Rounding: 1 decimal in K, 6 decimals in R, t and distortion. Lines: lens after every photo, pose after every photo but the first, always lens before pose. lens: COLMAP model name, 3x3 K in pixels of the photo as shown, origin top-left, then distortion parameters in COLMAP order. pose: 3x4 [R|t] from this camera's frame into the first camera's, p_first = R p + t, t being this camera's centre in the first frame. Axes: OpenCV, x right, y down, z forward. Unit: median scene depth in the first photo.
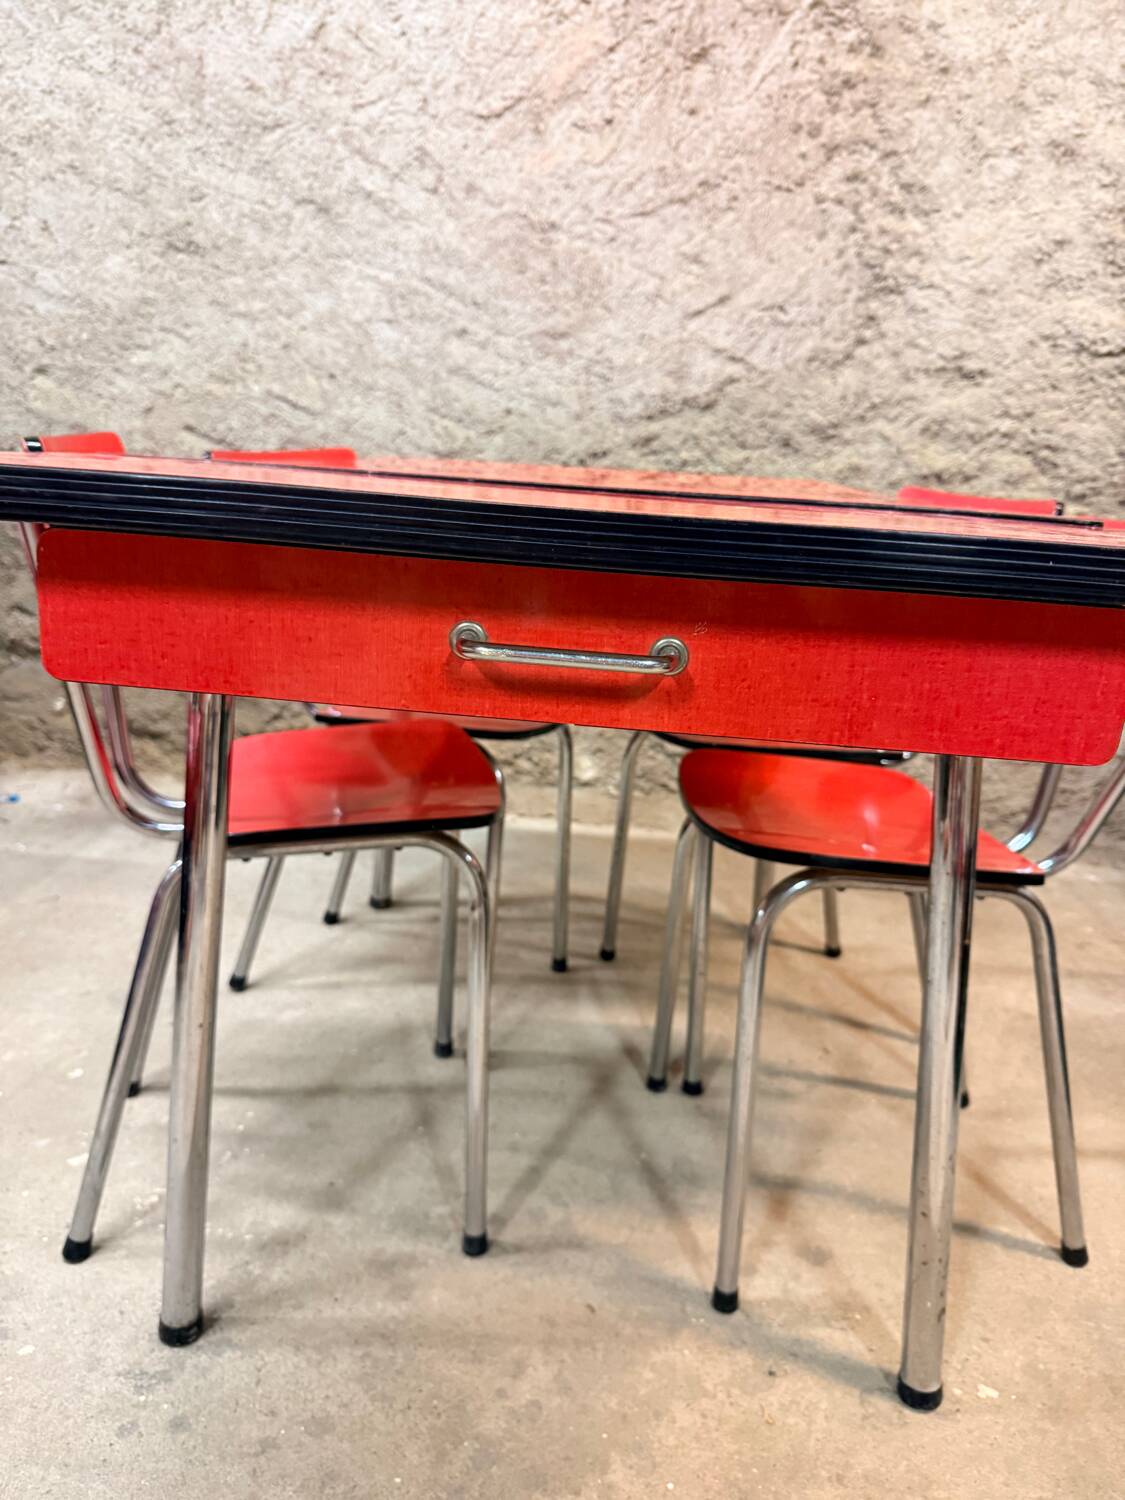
lens RADIAL K [[1078.1, 0, 556.3], [0, 1078.1, 753.5], [0, 0, 1]] dist [-0.013982, 0.000637]
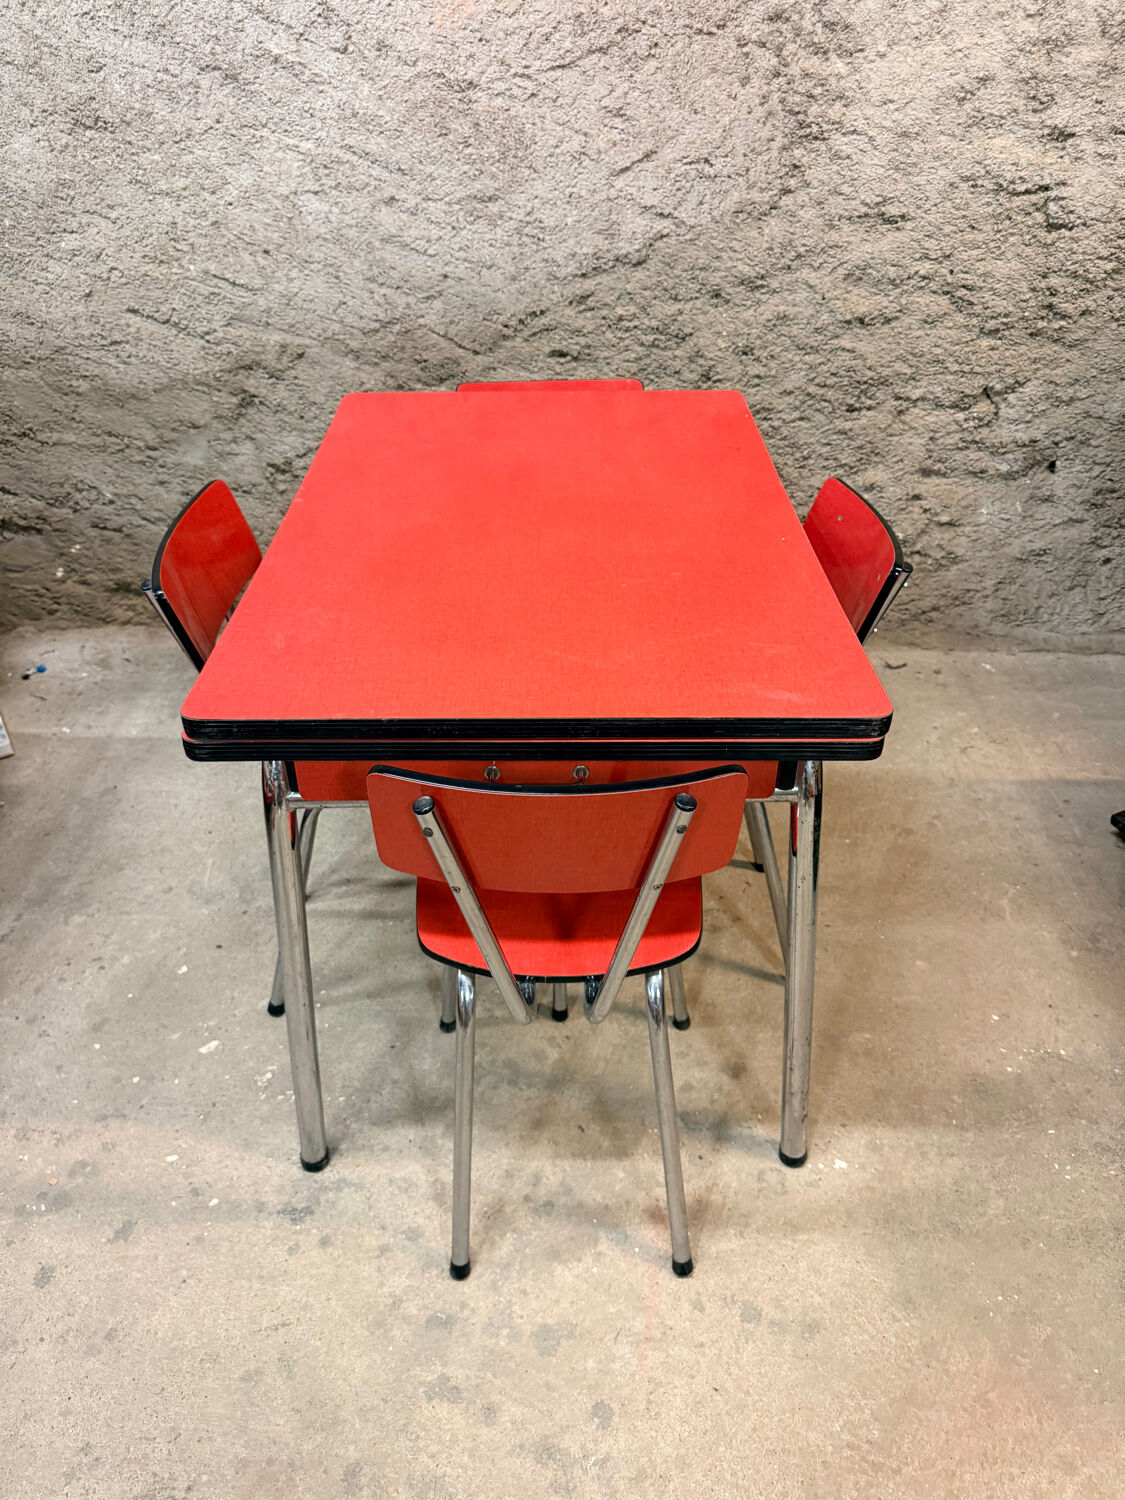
lens RADIAL K [[1068.8, 0, 563.9], [0, 1068.8, 744.0], [0, 0, 1]] dist [-0.008397, 0.002230]
pose [[0.996307, -0.084418, 0.015694, 0.015487], [0.074451, 0.940380, 0.331878, -0.247000], [-0.042775, -0.329484, 0.943192, -0.112964]]
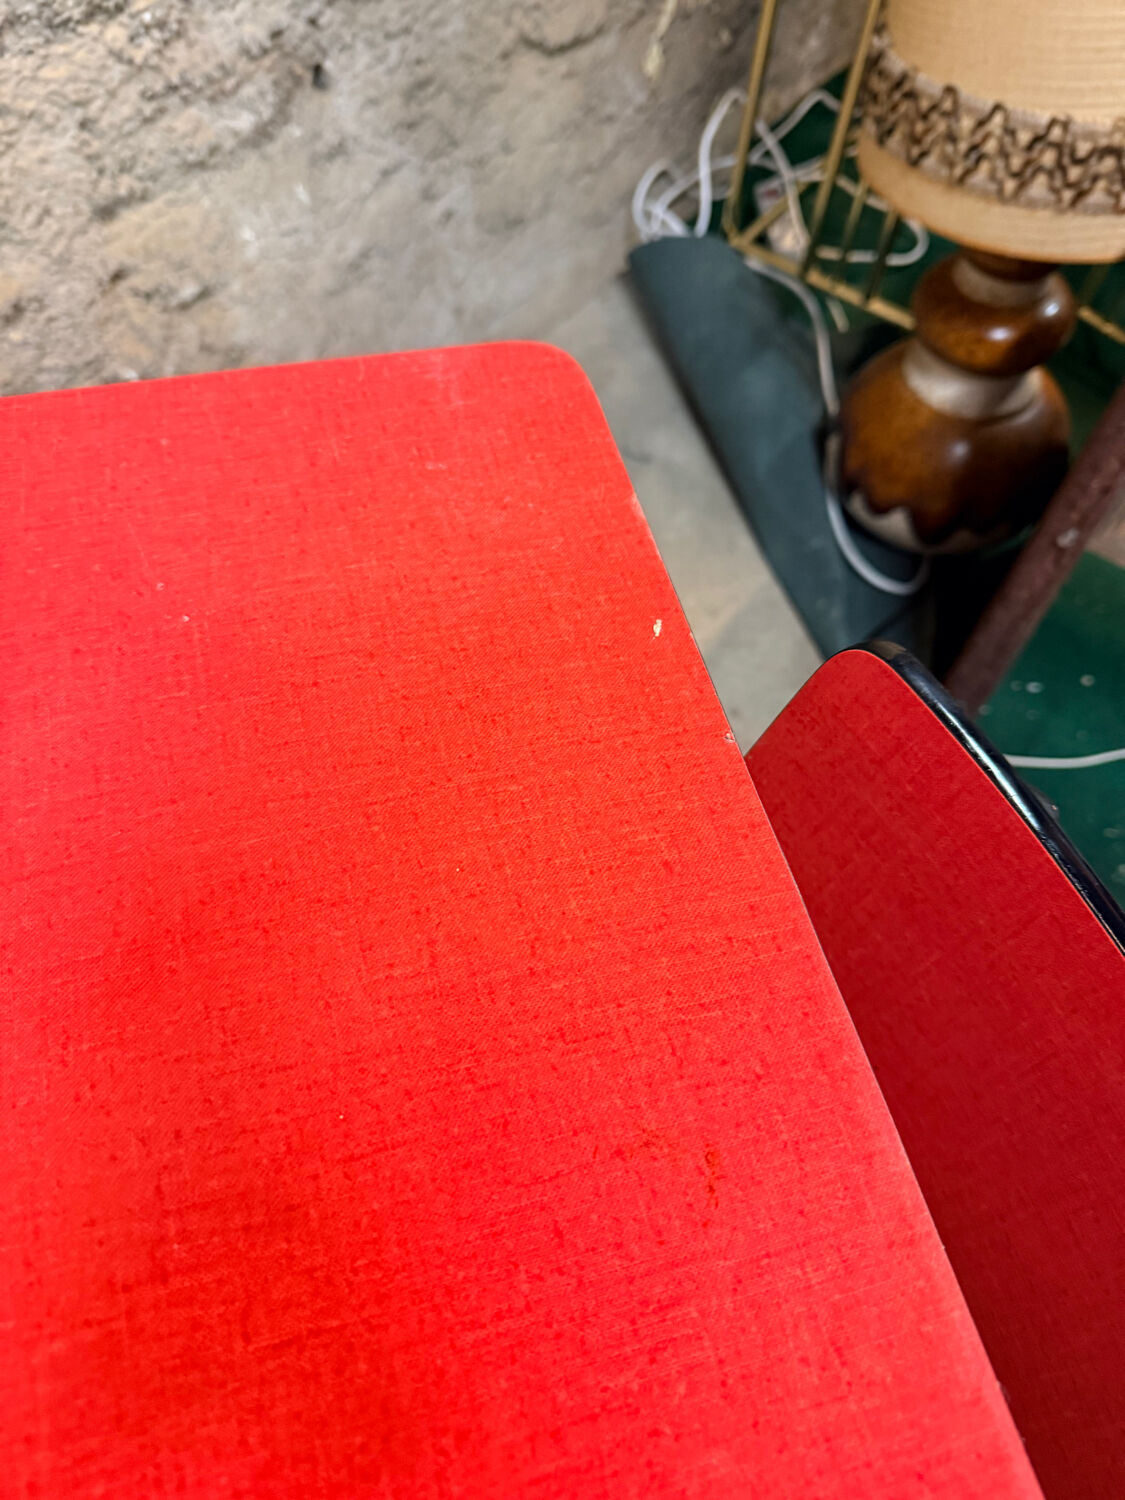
lens RADIAL K [[1093.3, 0, 558.5], [0, 1093.3, 753.2], [0, 0, 1]] dist [-0.025365, 0.001692]
pose [[0.509080, -0.732998, 0.451168, 0.178106], [0.199645, 0.610439, 0.766490, -0.283982], [-0.837245, -0.300131, 0.457101, 0.645404]]
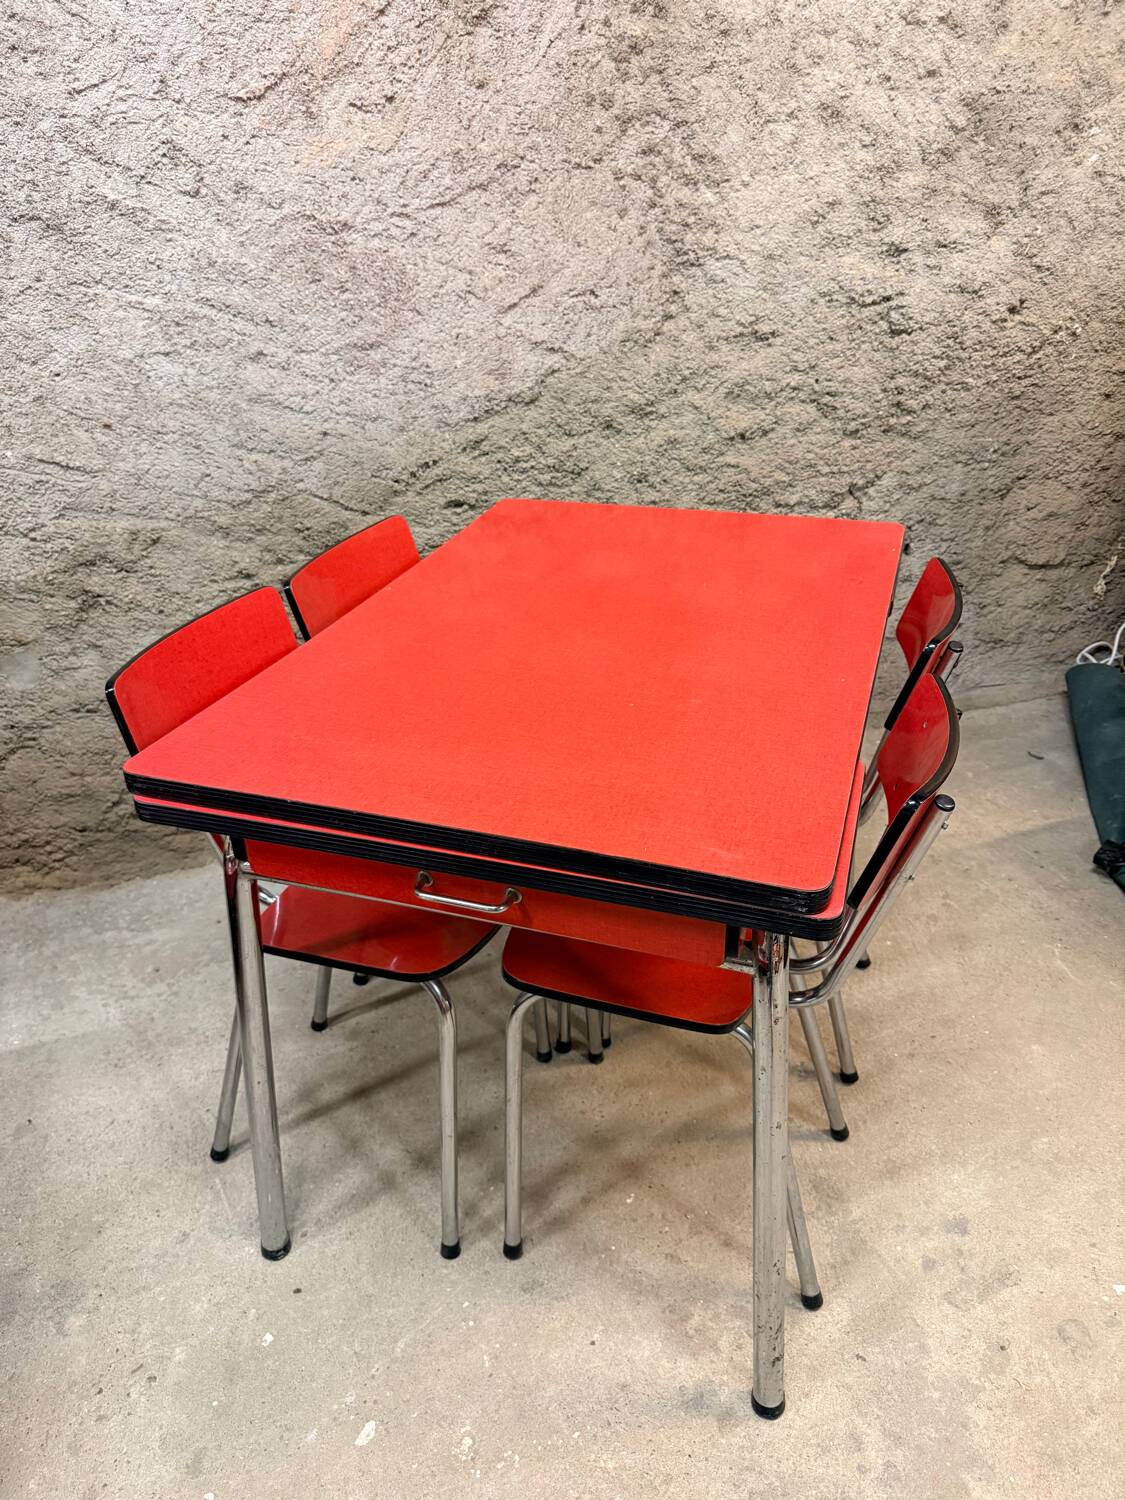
lens RADIAL K [[1065.7, 0, 569.5], [0, 1065.7, 752.2], [0, 0, 1]] dist [-0.000686, -0.005144]
pose [[0.895901, -0.274999, 0.348907, -0.265456], [0.186999, 0.945849, 0.265330, -0.285072], [-0.402979, -0.172465, 0.898812, 0.069553]]
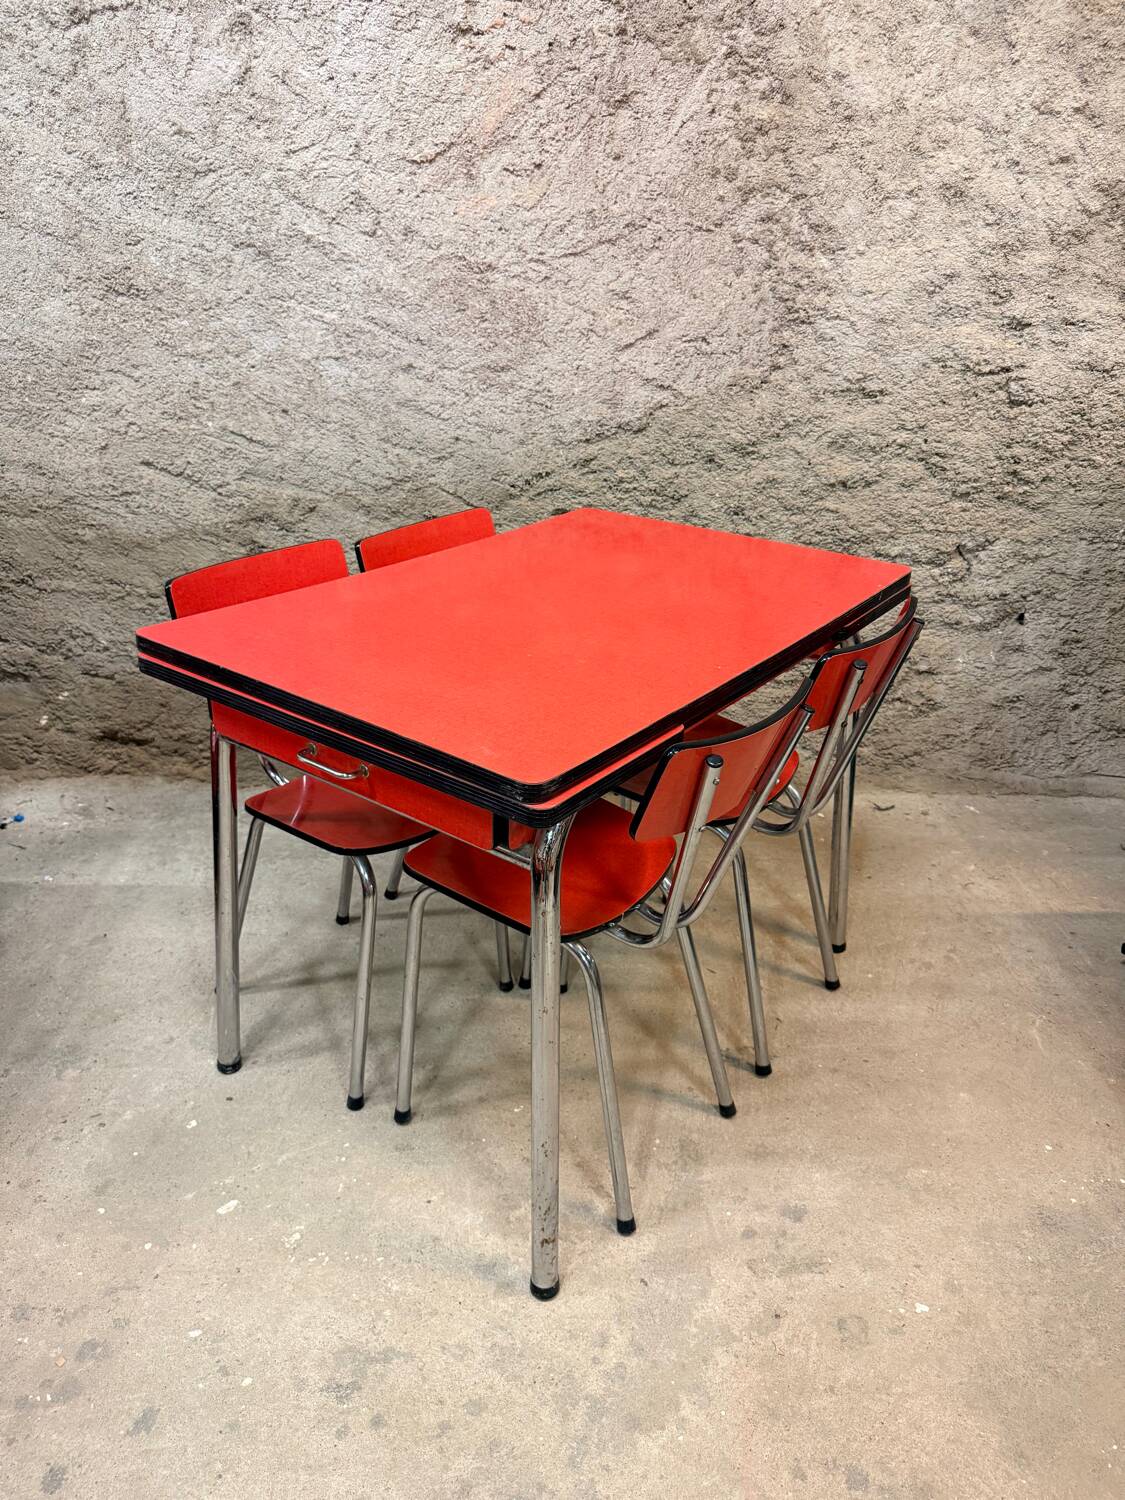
lens RADIAL K [[1063.3, 0, 564.3], [0, 1063.3, 743.1], [0, 0, 1]] dist [0.008957, -0.015980]
pose [[0.990981, -0.082864, 0.105309, -0.080631], [0.063679, 0.982684, 0.174005, -0.212136], [-0.117904, -0.165730, 0.979098, -0.111772]]
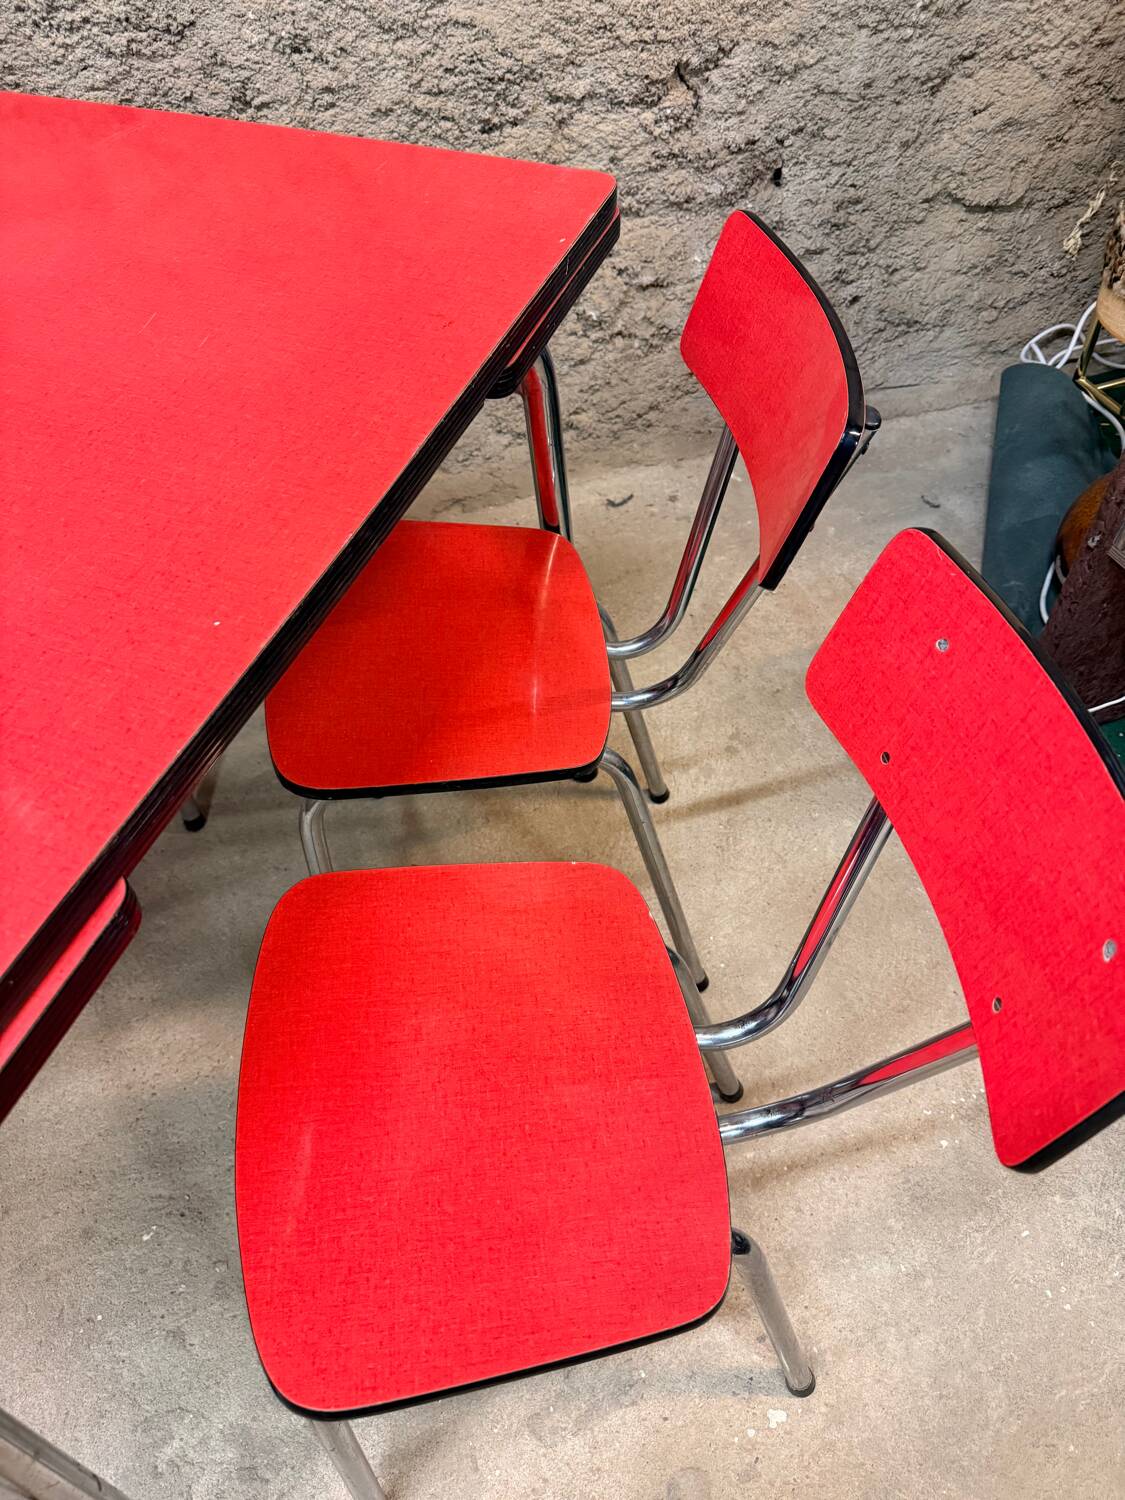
lens RADIAL K [[1067.0, 0, 569.2], [0, 1067.0, 753.2], [0, 0, 1]] dist [-0.007581, -0.000448]
pose [[0.904635, -0.357551, 0.231931, 0.103137], [0.165754, 0.796530, 0.581435, -0.254231], [-0.392633, -0.487543, 0.779834, 0.285793]]
